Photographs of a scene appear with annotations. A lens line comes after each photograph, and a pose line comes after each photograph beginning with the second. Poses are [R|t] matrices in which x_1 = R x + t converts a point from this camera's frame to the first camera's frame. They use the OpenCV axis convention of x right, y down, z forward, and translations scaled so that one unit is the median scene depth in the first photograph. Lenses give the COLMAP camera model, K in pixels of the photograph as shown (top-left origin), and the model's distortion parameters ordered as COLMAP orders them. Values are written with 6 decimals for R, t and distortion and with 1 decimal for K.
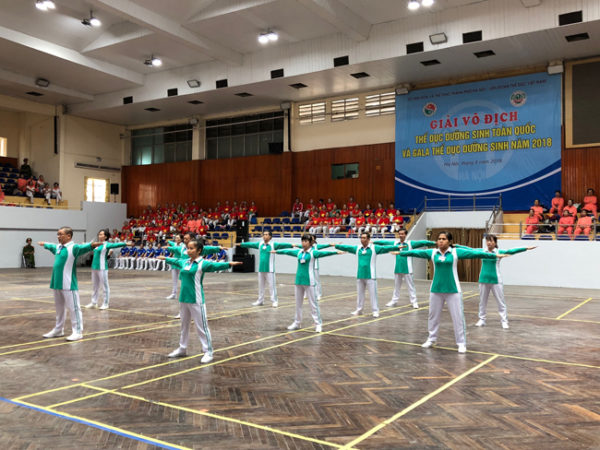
lens RADIAL K [[572.2, 0, 300.0], [0, 572.2, 225.0], [0, 0, 1]] dist [0.089537, -0.188181]
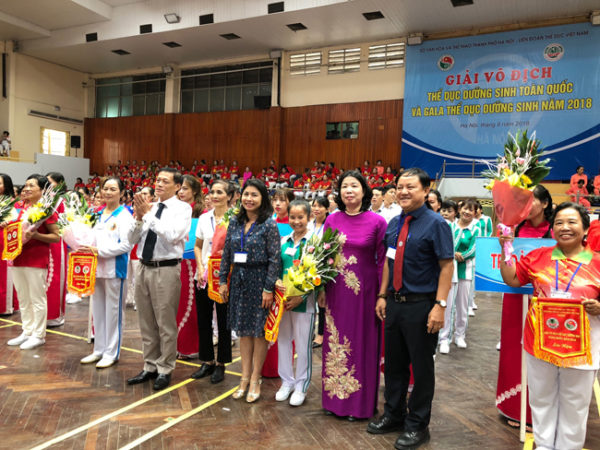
lens RADIAL K [[489.5, 0, 300.0], [0, 489.5, 225.0], [0, 0, 1]] dist [0.003558, 0.006341]
pose [[0.993425, 0.022421, 0.112267, -0.070561], [-0.030178, 0.997237, 0.067876, 0.003639], [-0.110435, -0.070818, 0.991357, 0.238570]]
